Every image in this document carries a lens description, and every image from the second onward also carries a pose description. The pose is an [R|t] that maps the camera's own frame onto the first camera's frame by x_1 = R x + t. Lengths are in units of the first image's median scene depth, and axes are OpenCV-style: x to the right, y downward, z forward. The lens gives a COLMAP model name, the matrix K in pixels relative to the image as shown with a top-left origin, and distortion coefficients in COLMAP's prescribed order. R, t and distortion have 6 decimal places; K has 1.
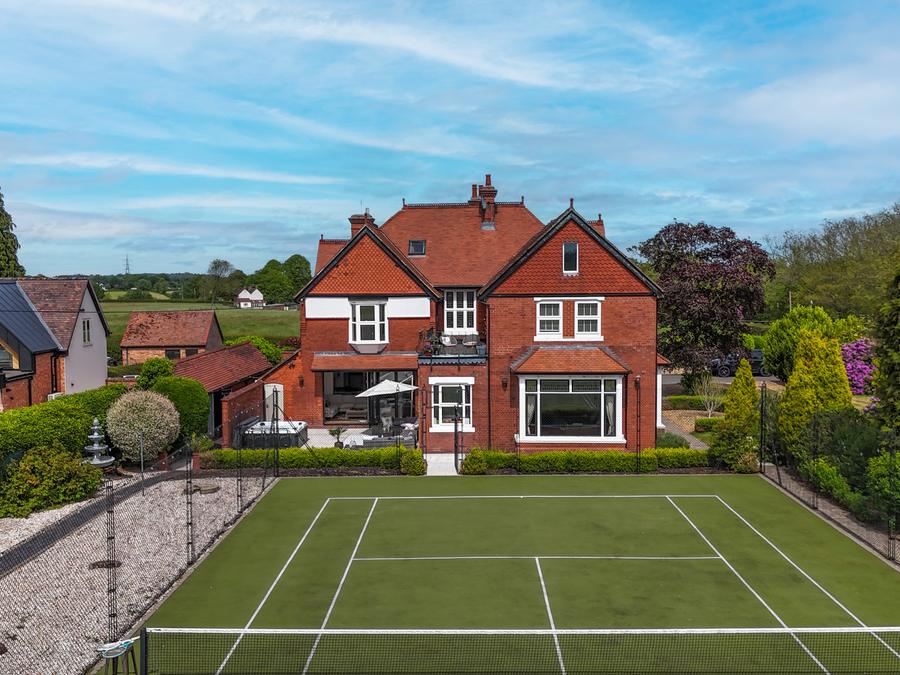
lens RADIAL K [[886.3, 0, 450.0], [0, 886.3, 337.5], [0, 0, 1]] dist [0.099389, -0.007119]
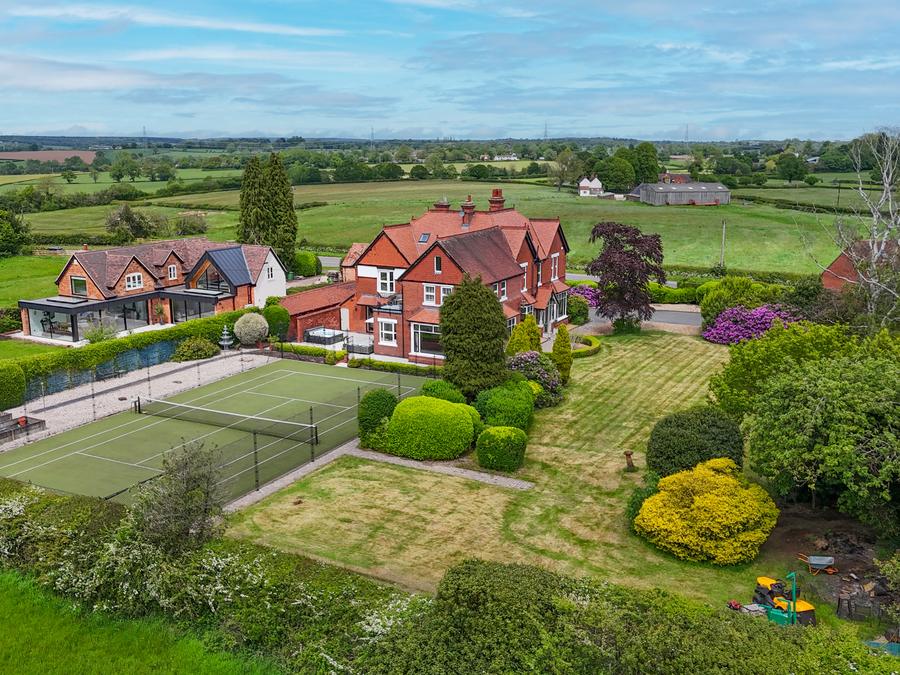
lens RADIAL K [[886.3, 0, 450.0], [0, 886.3, 337.5], [0, 0, 1]] dist [0.099389, -0.007119]
pose [[0.893169, 0.106295, -0.436980, 0.986241], [-0.038484, 0.986167, 0.161223, -0.236707], [0.448072, -0.127183, 0.884904, -0.698969]]
